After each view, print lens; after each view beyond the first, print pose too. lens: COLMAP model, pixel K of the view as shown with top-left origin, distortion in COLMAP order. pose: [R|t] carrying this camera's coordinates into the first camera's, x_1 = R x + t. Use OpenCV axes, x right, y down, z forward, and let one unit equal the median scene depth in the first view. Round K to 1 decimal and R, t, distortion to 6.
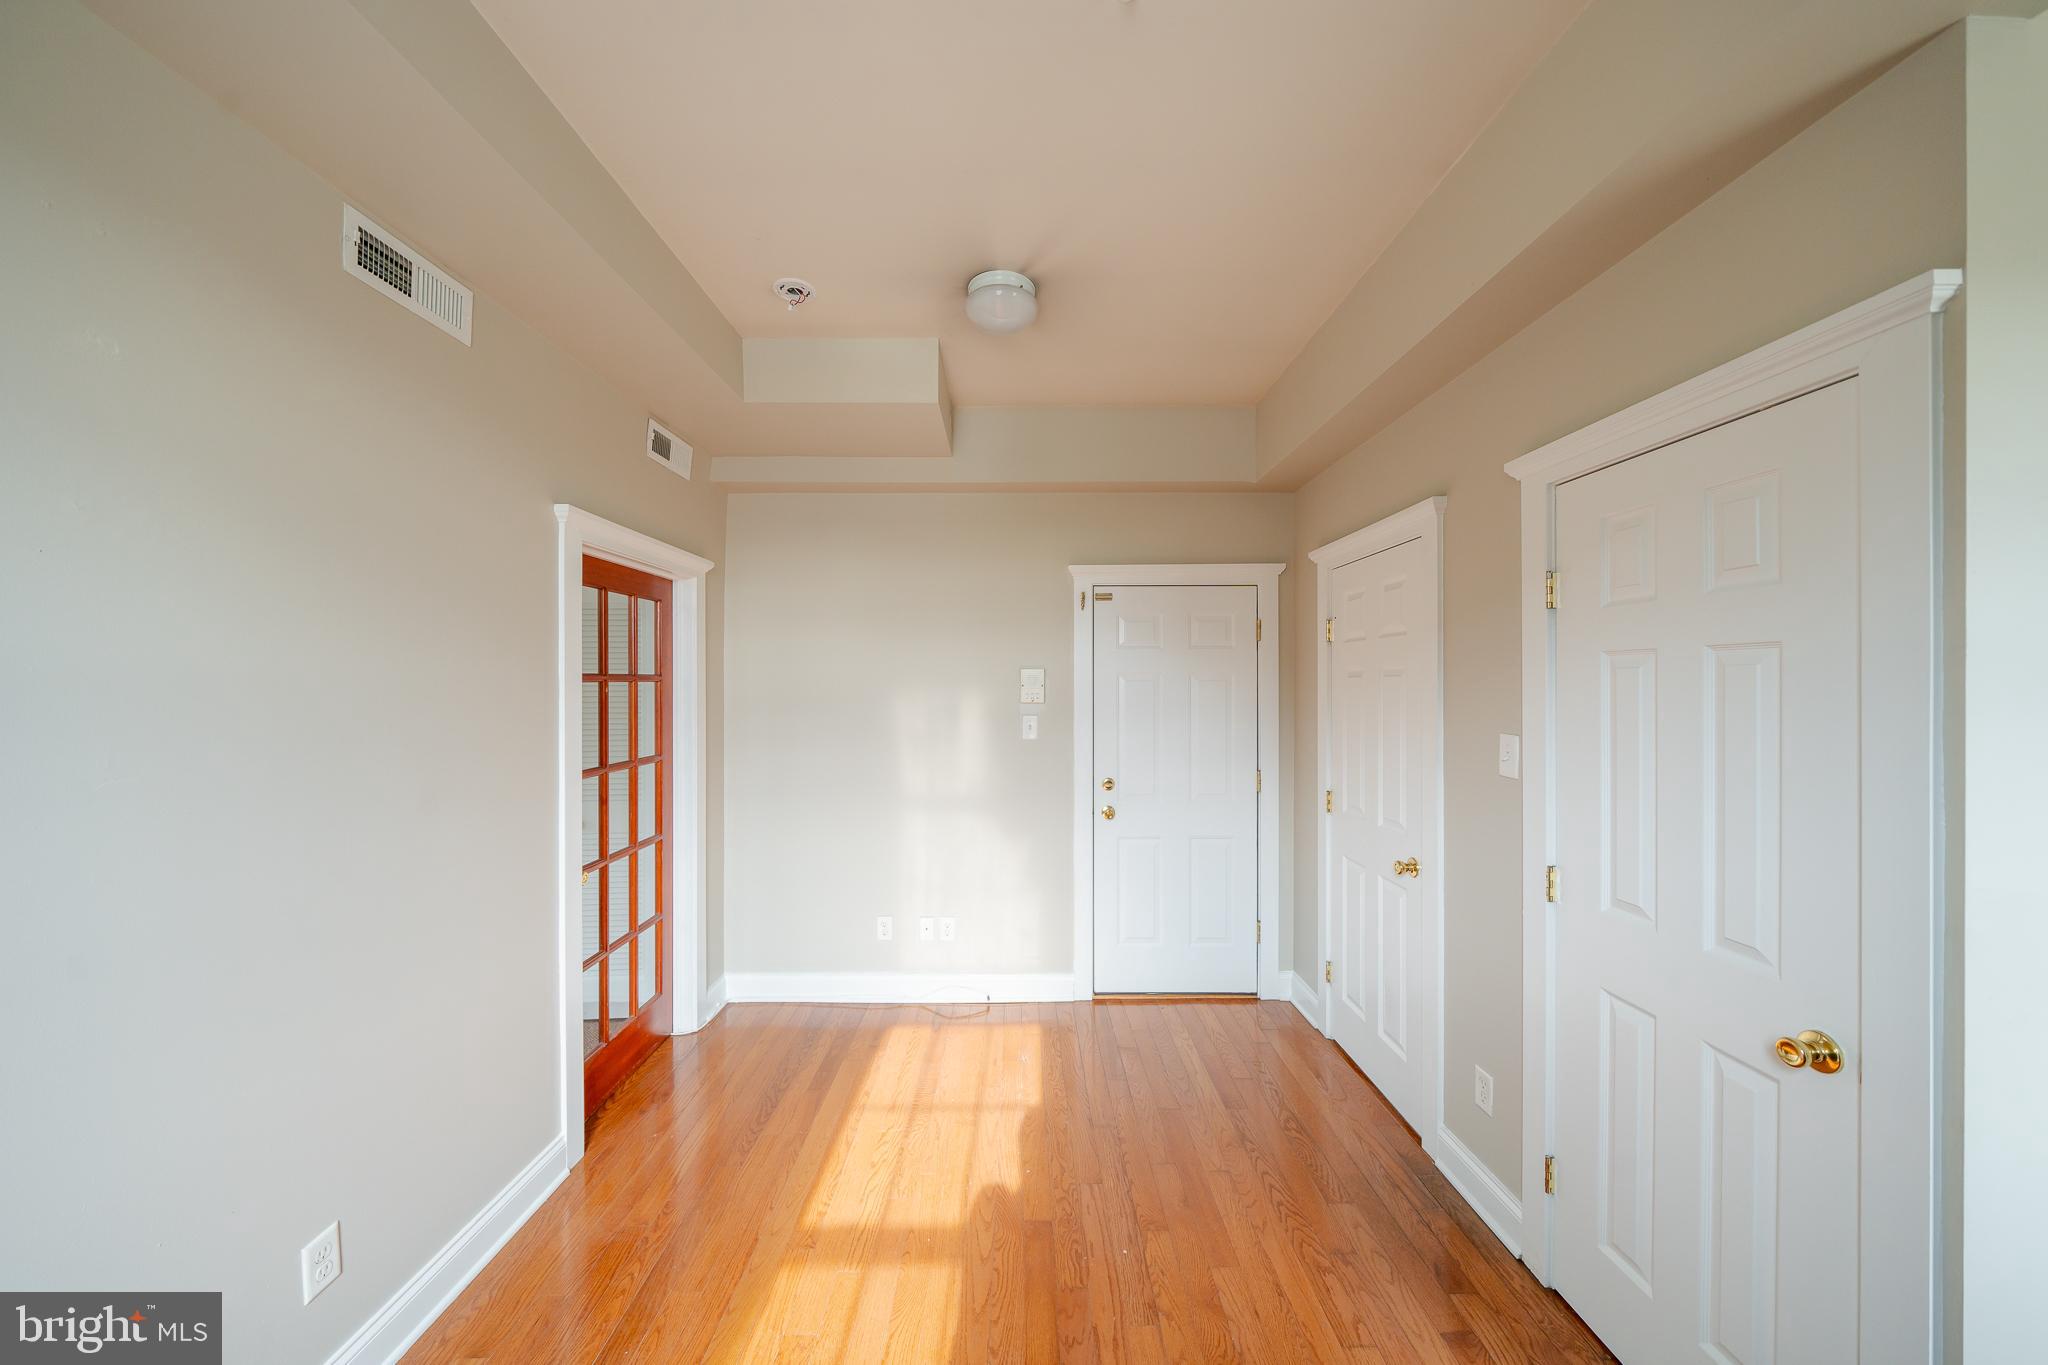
lens RADIAL K [[720.9, 0, 998.5], [0, 720.9, 684.3], [0, 0, 1]] dist [-0.000527, -0.000120]
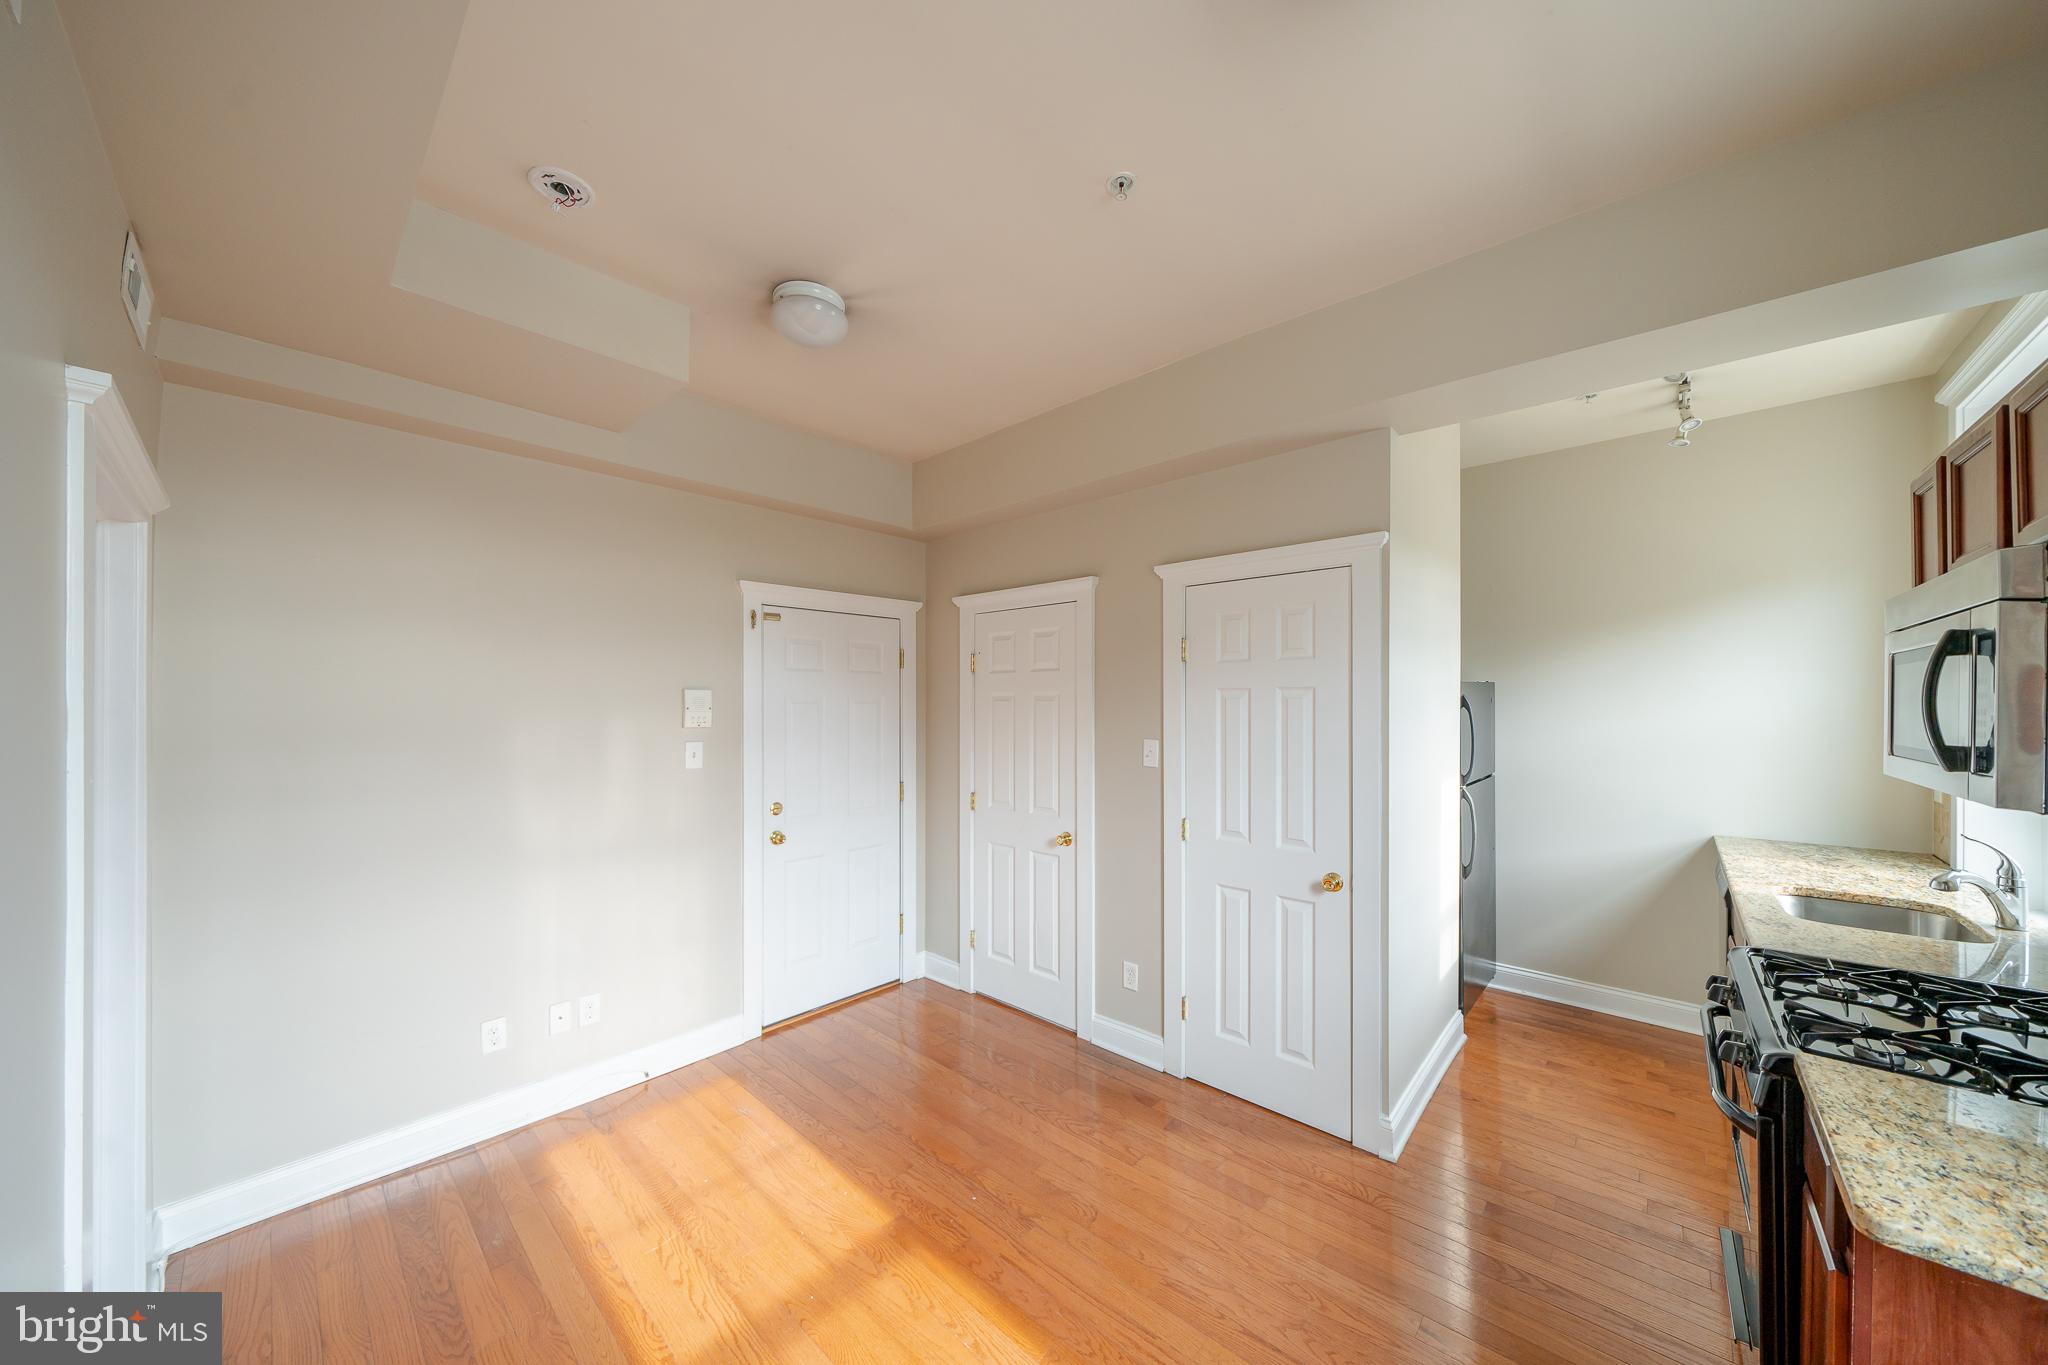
lens RADIAL K [[727.6, 0, 1027.9], [0, 727.6, 700.9], [0, 0, 1]] dist [-0.000914, -0.002541]
pose [[0.658849, 0.002561, 0.752271, -0.417839], [0.000194, 0.999994, -0.003575, -0.005003], [-0.752275, 0.002502, 0.658844, 0.105277]]
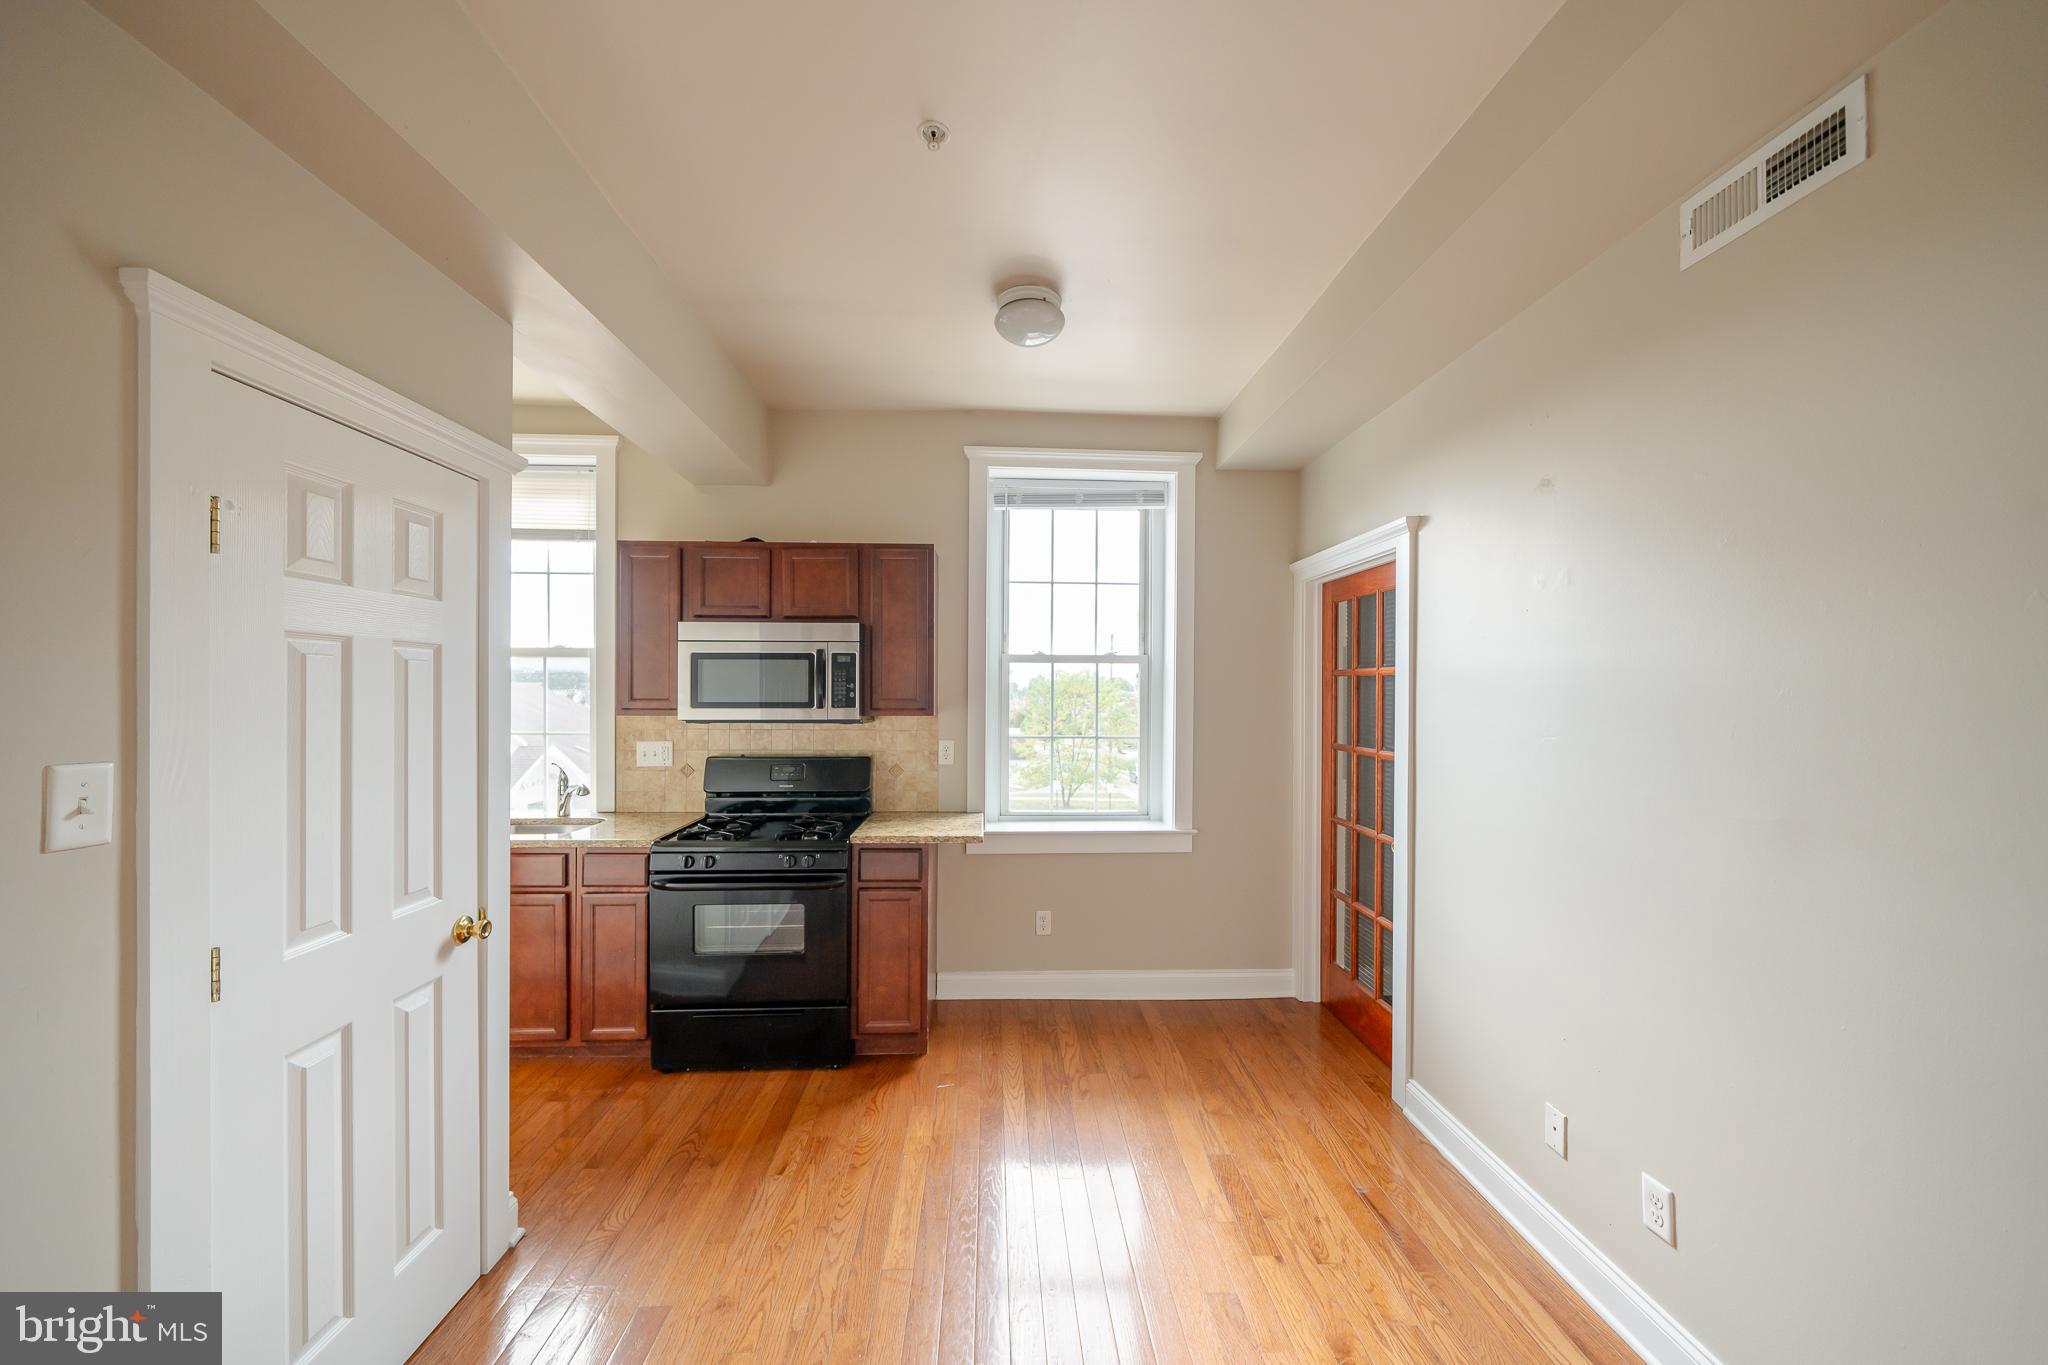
lens RADIAL K [[724.1, 0, 1021.2], [0, 724.1, 695.7], [0, 0, 1]] dist [0.000610, -0.000014]
pose [[-0.997552, 0.000468, -0.069933, 0.047785], [0.000062, 0.999983, 0.005808, 0.011620], [0.069934, 0.005789, -0.997535, 1.012082]]
